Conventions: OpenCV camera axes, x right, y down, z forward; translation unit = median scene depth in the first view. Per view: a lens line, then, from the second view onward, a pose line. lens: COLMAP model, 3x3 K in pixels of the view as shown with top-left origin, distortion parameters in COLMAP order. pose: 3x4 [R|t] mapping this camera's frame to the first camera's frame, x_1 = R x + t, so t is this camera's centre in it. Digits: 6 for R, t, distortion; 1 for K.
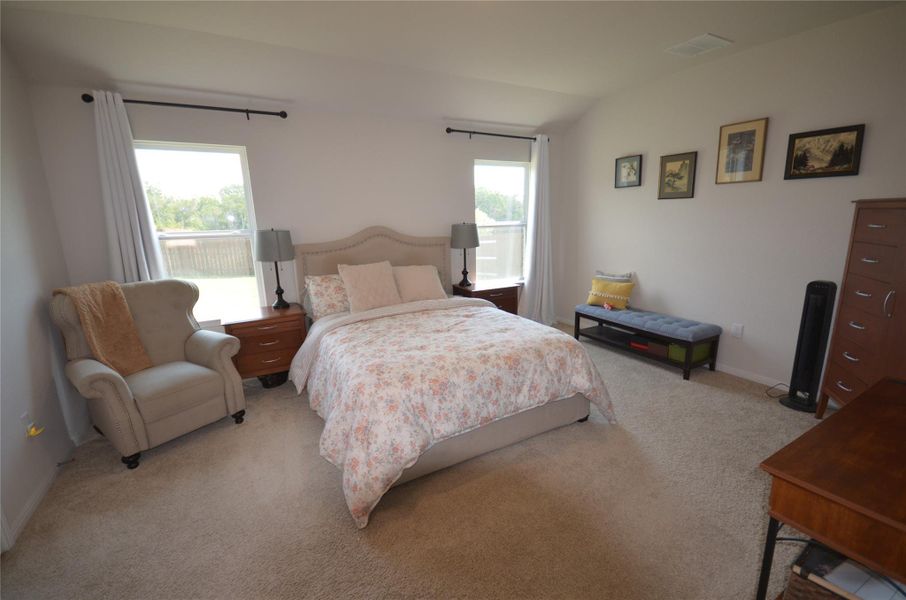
lens RADIAL K [[396.4, 0, 456.2], [0, 396.4, 303.3], [0, 0, 1]] dist [0.014427, -0.013934]
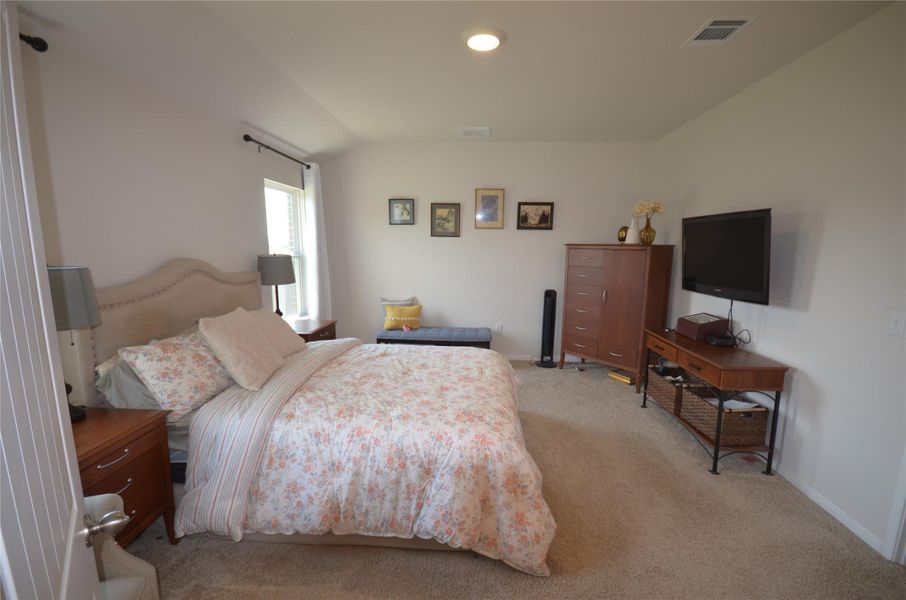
lens RADIAL K [[396.4, 0, 460.0], [0, 396.4, 304.1], [0, 0, 1]] dist [0.014427, -0.013934]
pose [[0.539378, -0.098251, 0.836312, -0.659136], [0.158885, 0.987205, 0.013505, -0.070872], [-0.826938, 0.125593, 0.548087, 0.350172]]
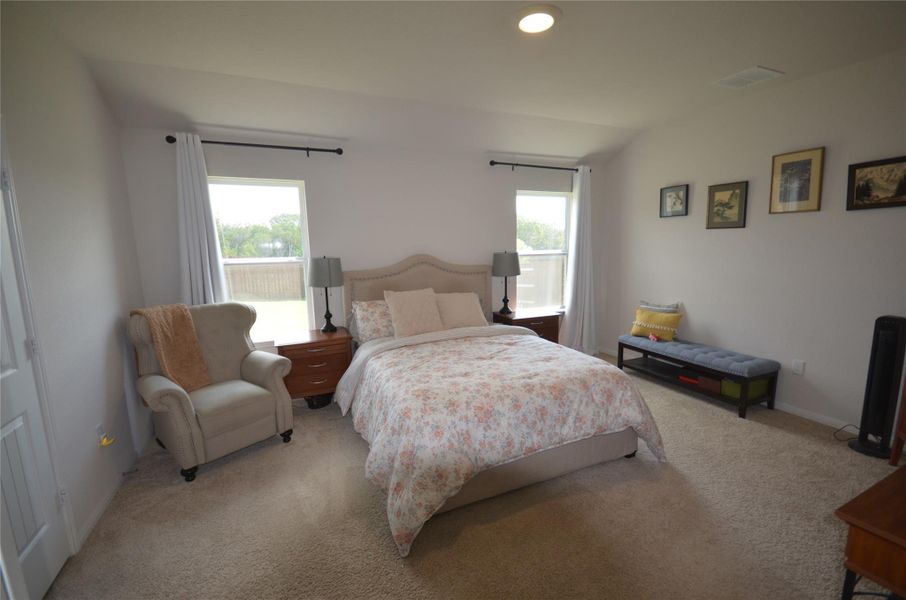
lens RADIAL K [[396.4, 0, 456.5], [0, 396.4, 303.4], [0, 0, 1]] dist [0.014427, -0.013934]
pose [[0.996118, 0.017209, -0.086329, -0.021581], [-0.022888, 0.997608, -0.065231, -0.001484], [0.085000, 0.066953, 0.994129, -0.014810]]
